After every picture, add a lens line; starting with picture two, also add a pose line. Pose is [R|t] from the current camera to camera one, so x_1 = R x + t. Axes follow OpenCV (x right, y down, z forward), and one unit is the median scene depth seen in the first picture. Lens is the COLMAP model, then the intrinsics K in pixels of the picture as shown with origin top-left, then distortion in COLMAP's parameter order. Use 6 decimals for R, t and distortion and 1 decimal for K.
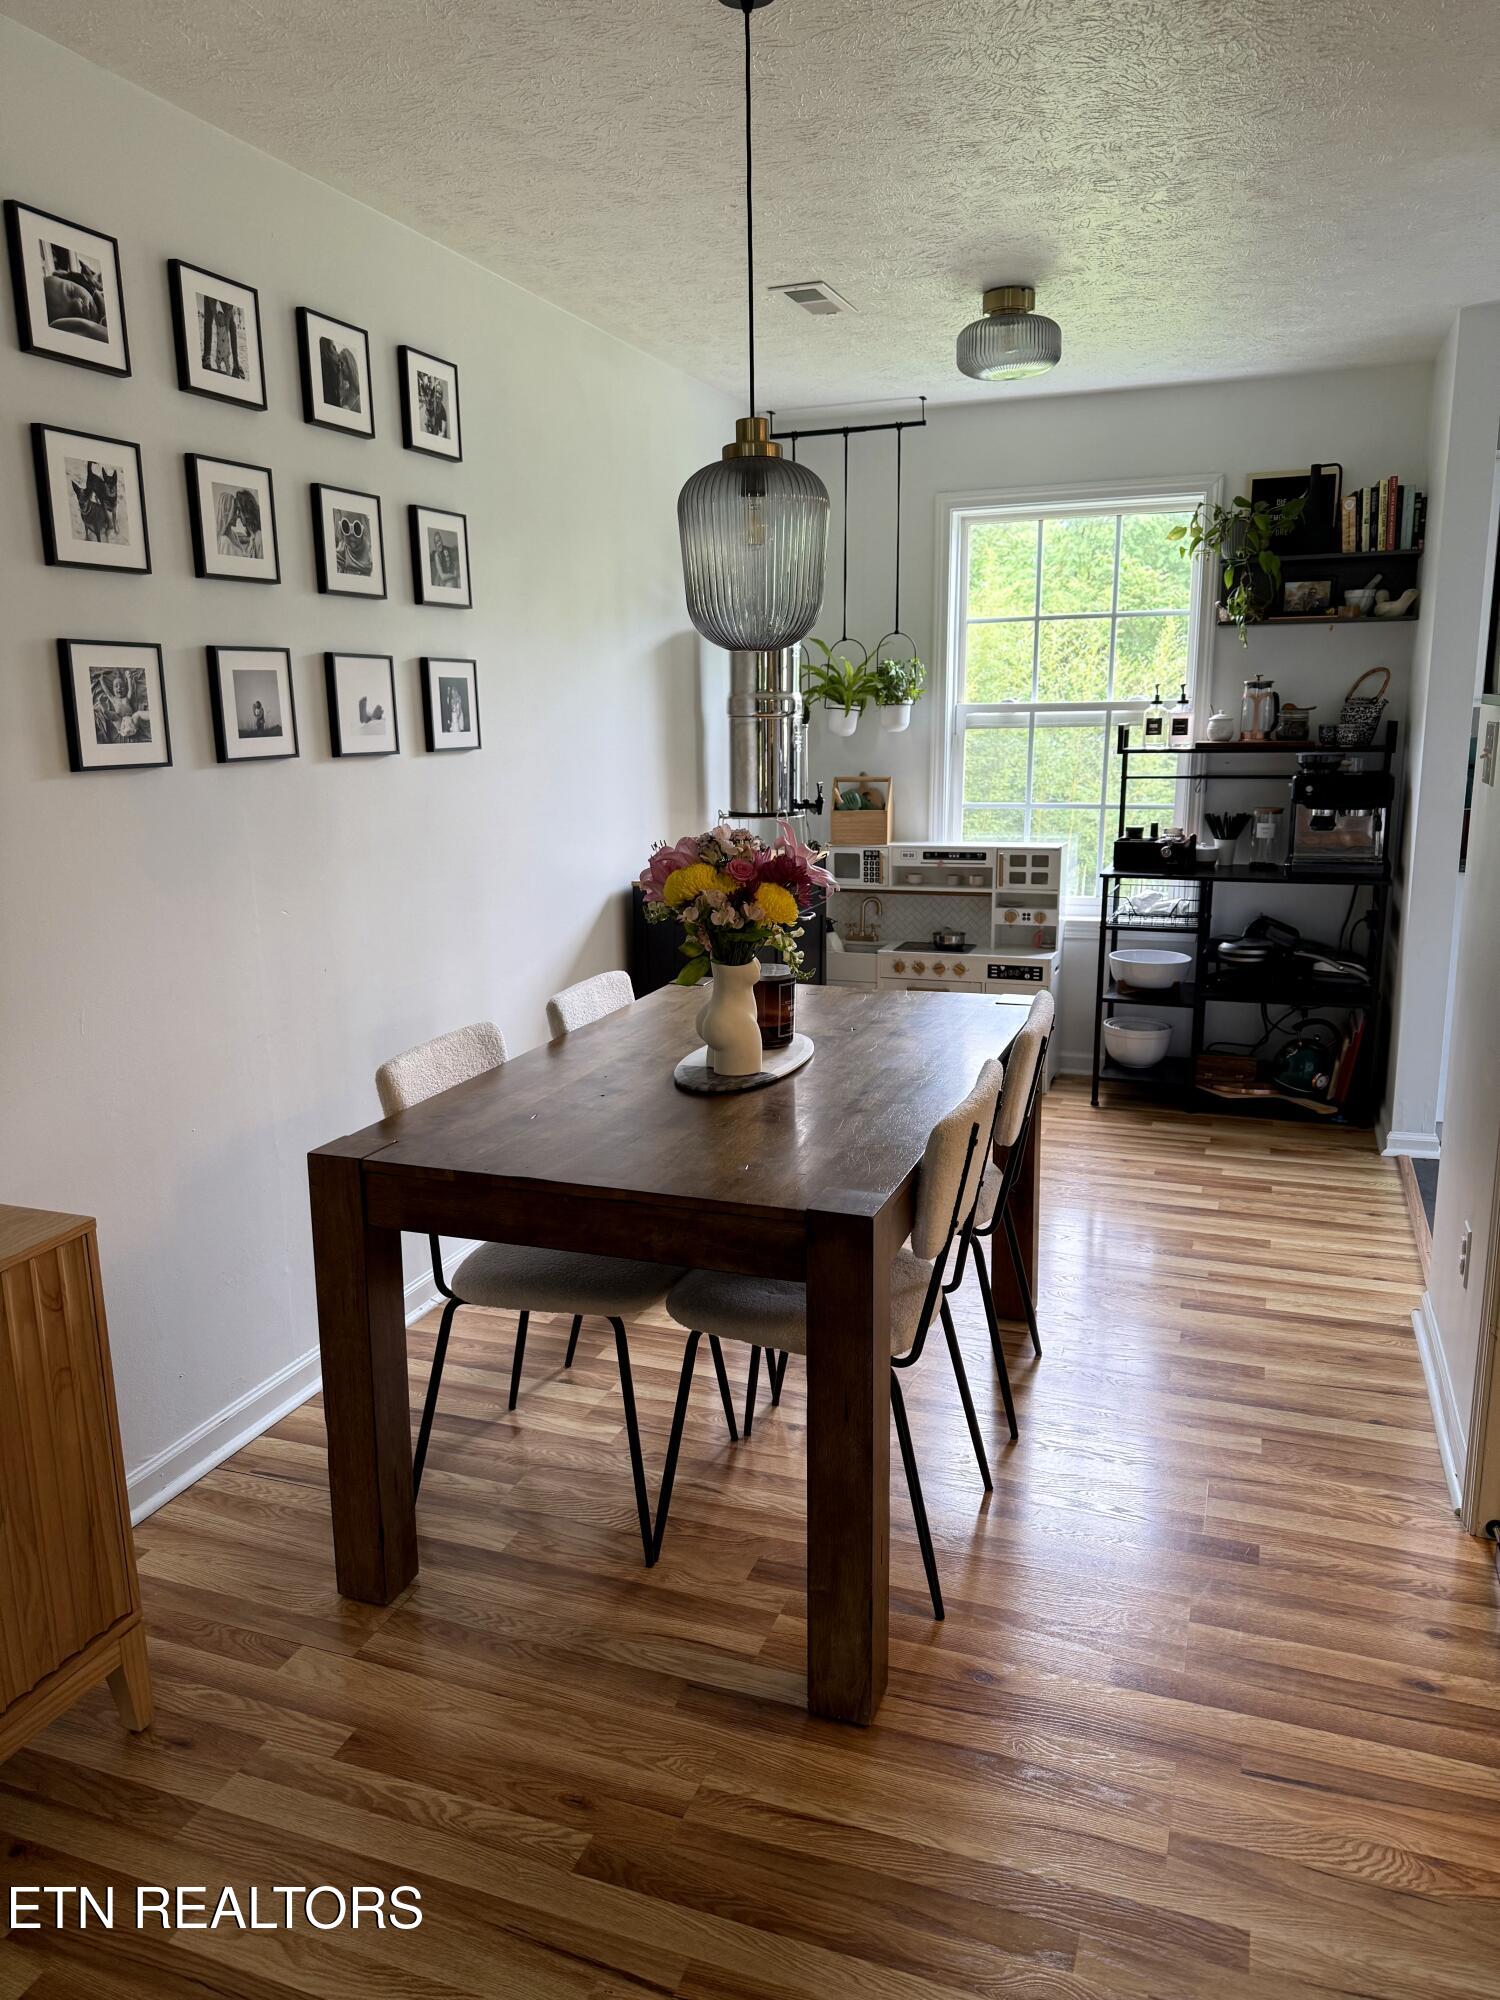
lens RADIAL K [[1403.1, 0, 730.7], [0, 1403.1, 1016.2], [0, 0, 1]] dist [0.108550, -0.187420]
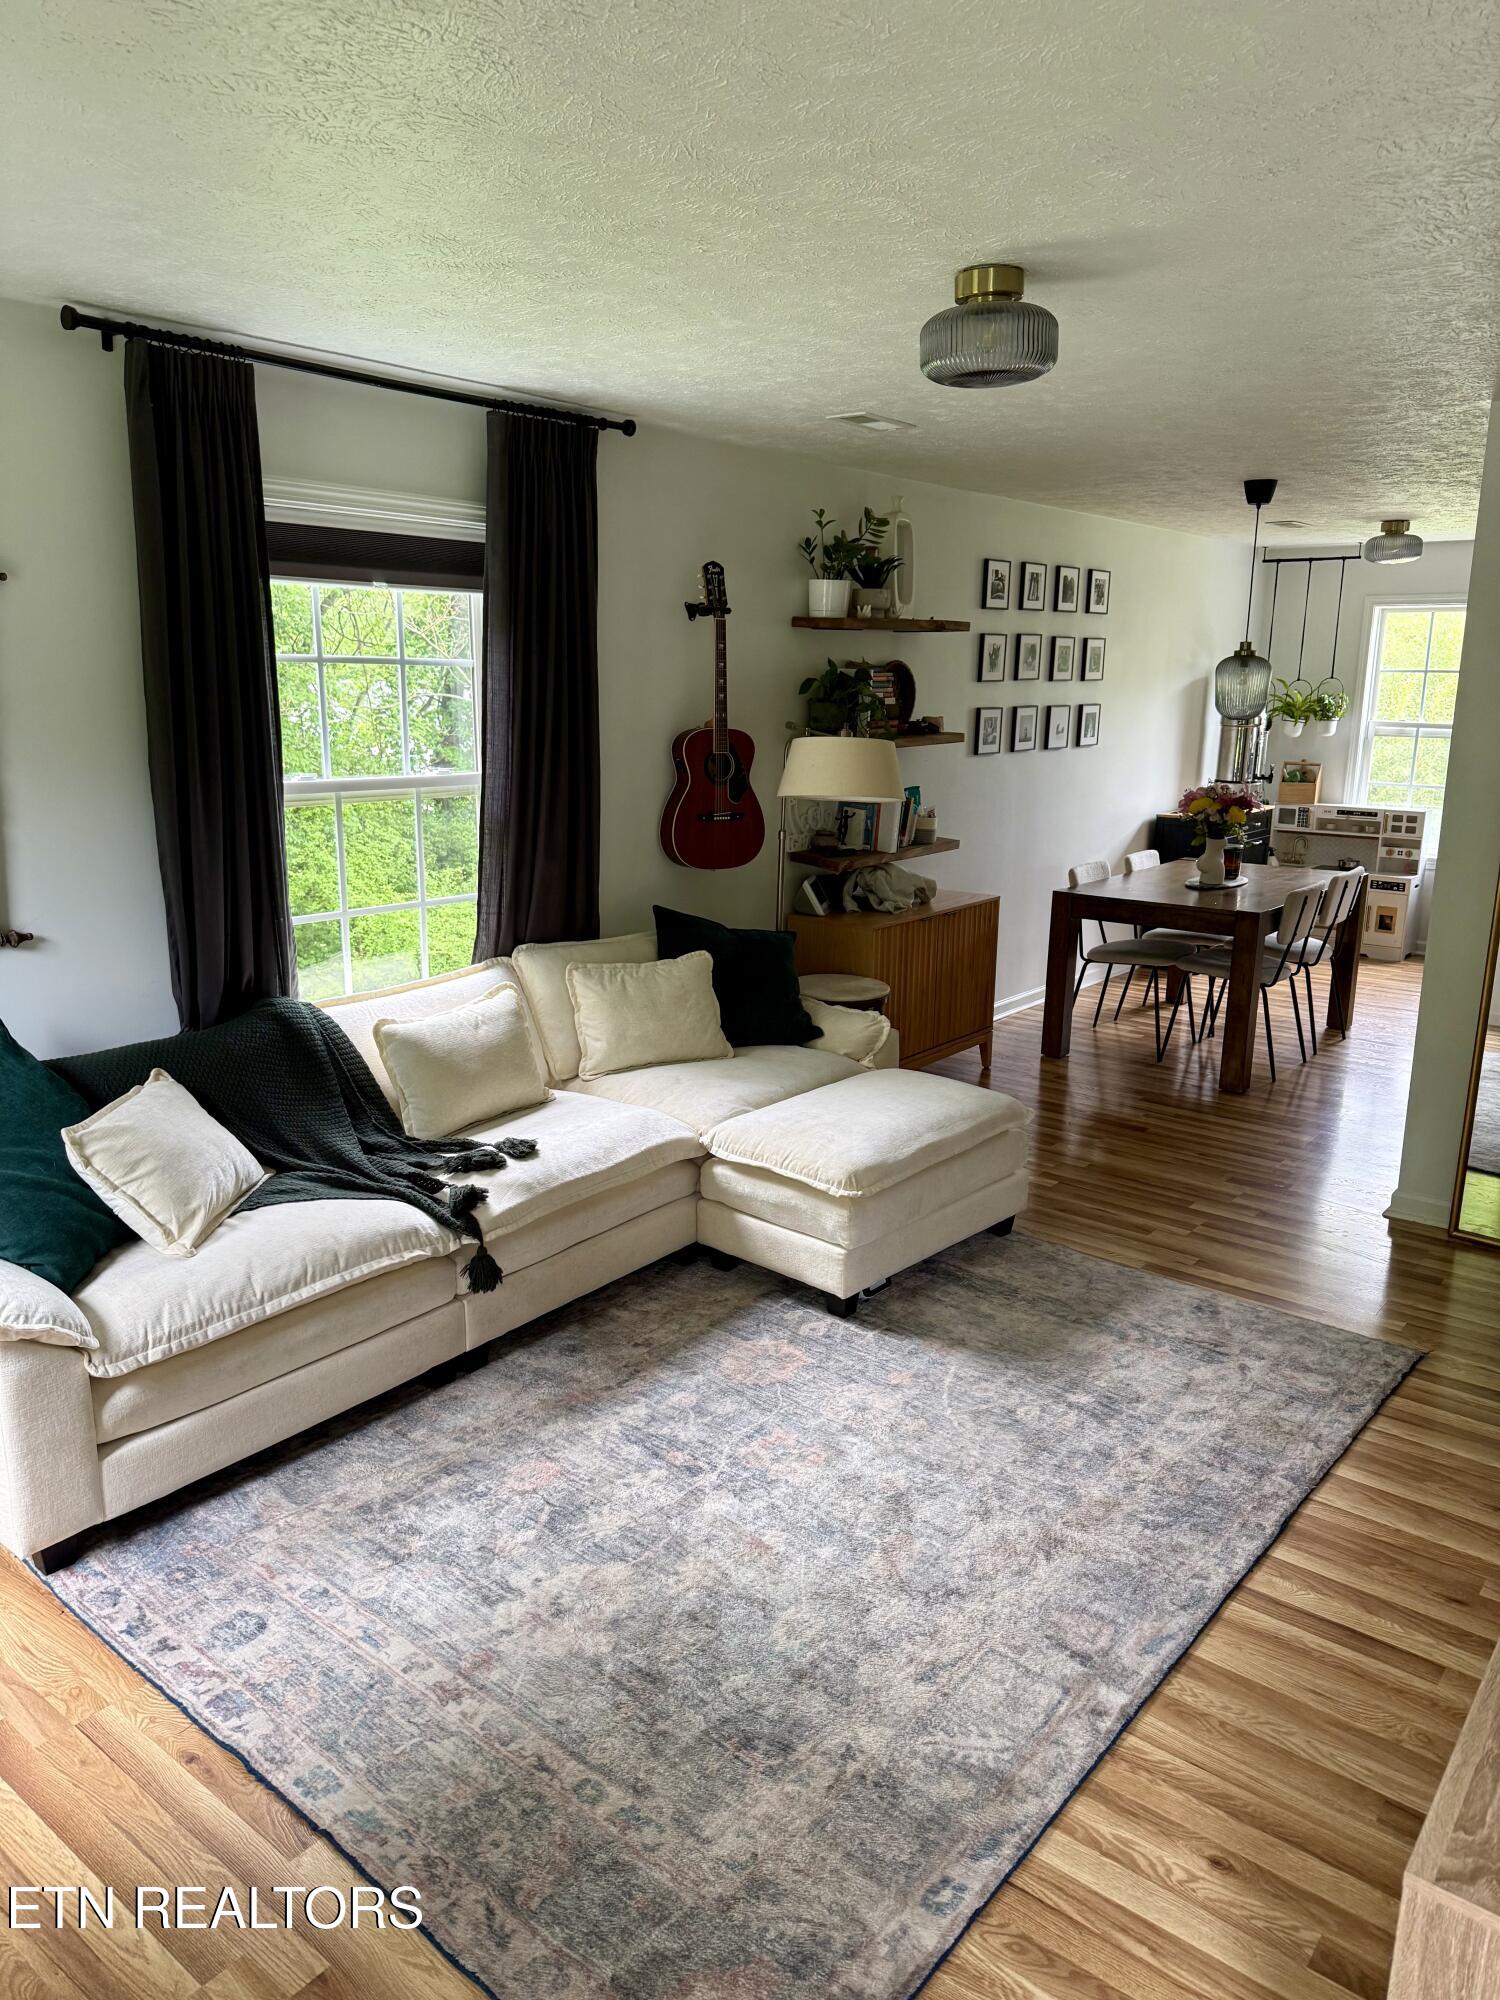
lens RADIAL K [[1382.4, 0, 737.2], [0, 1382.4, 1006.5], [0, 0, 1]] dist [0.191317, -0.405885]
pose [[0.950245, 0.097639, -0.295807, -0.019506], [-0.091794, 0.995210, 0.033616, 0.130281], [0.297672, -0.004790, 0.954656, -0.846820]]
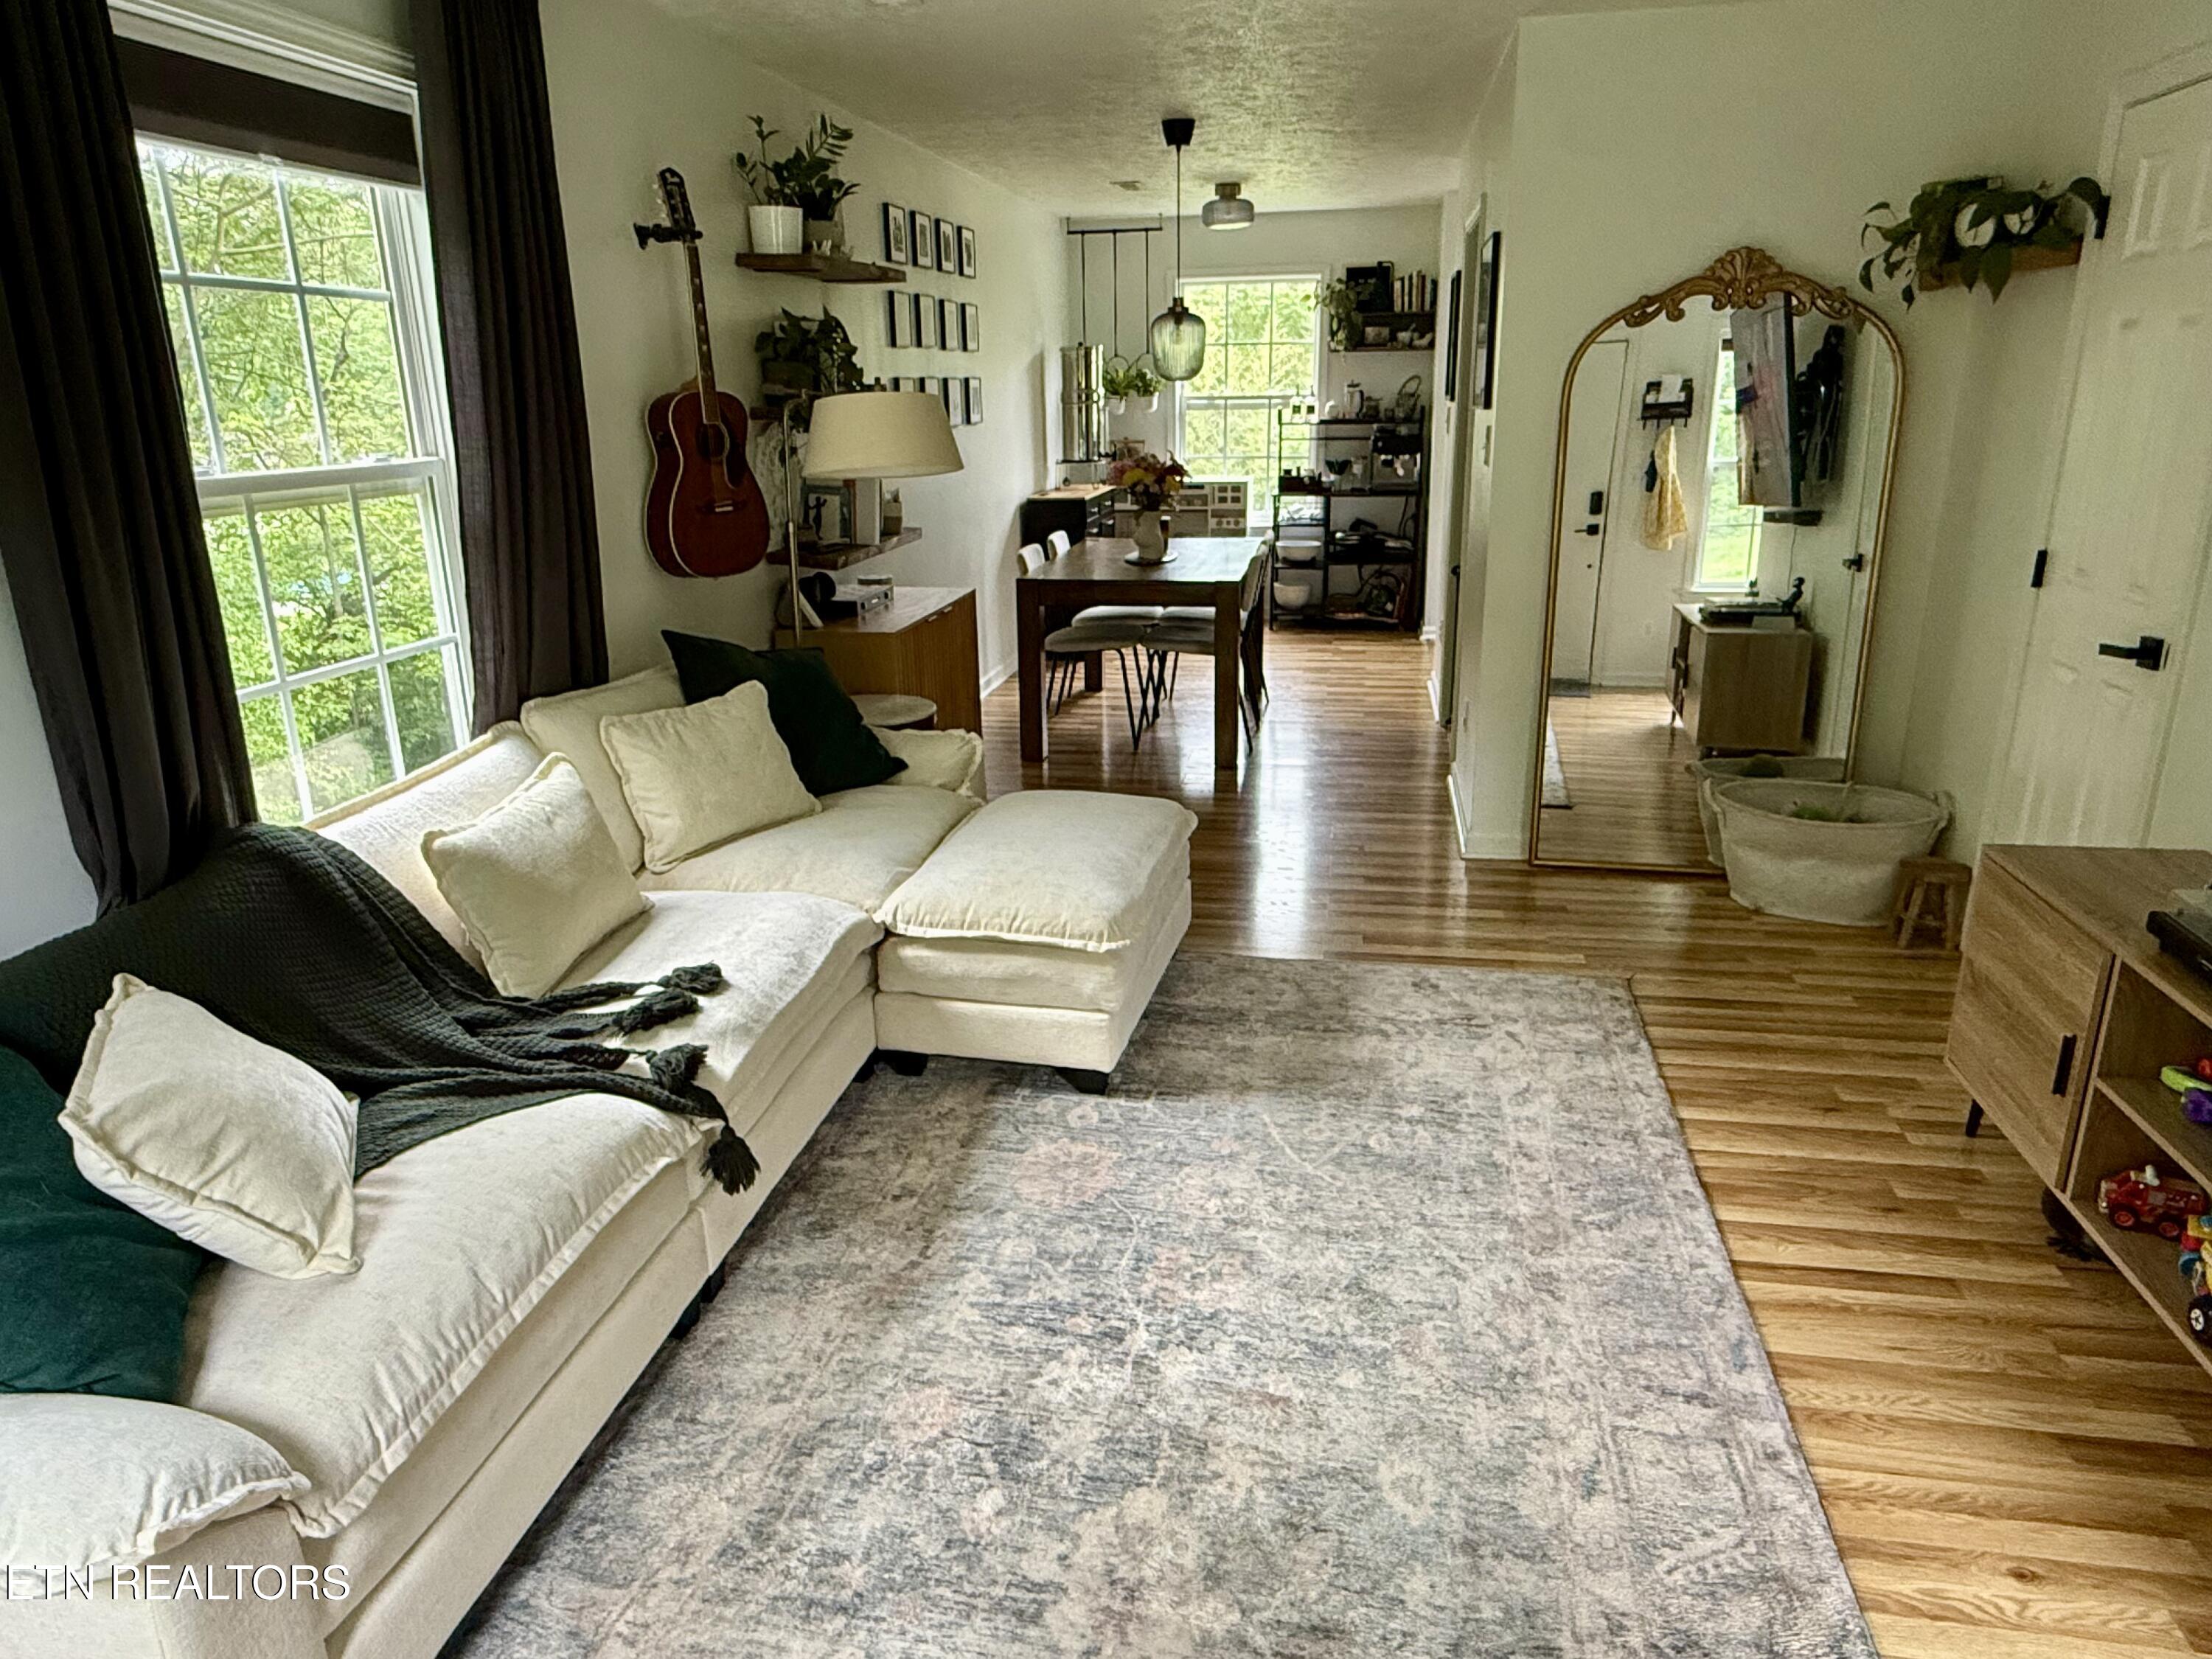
lens RADIAL K [[1403.0, 0, 1098.1], [0, 1403.0, 830.3], [0, 0, 1]] dist [-0.000682, -0.000659]
pose [[0.983905, -0.055761, 0.169771, -0.271365], [0.040064, 0.994716, 0.094522, 0.141806], [-0.174145, -0.086199, 0.980940, -0.714293]]
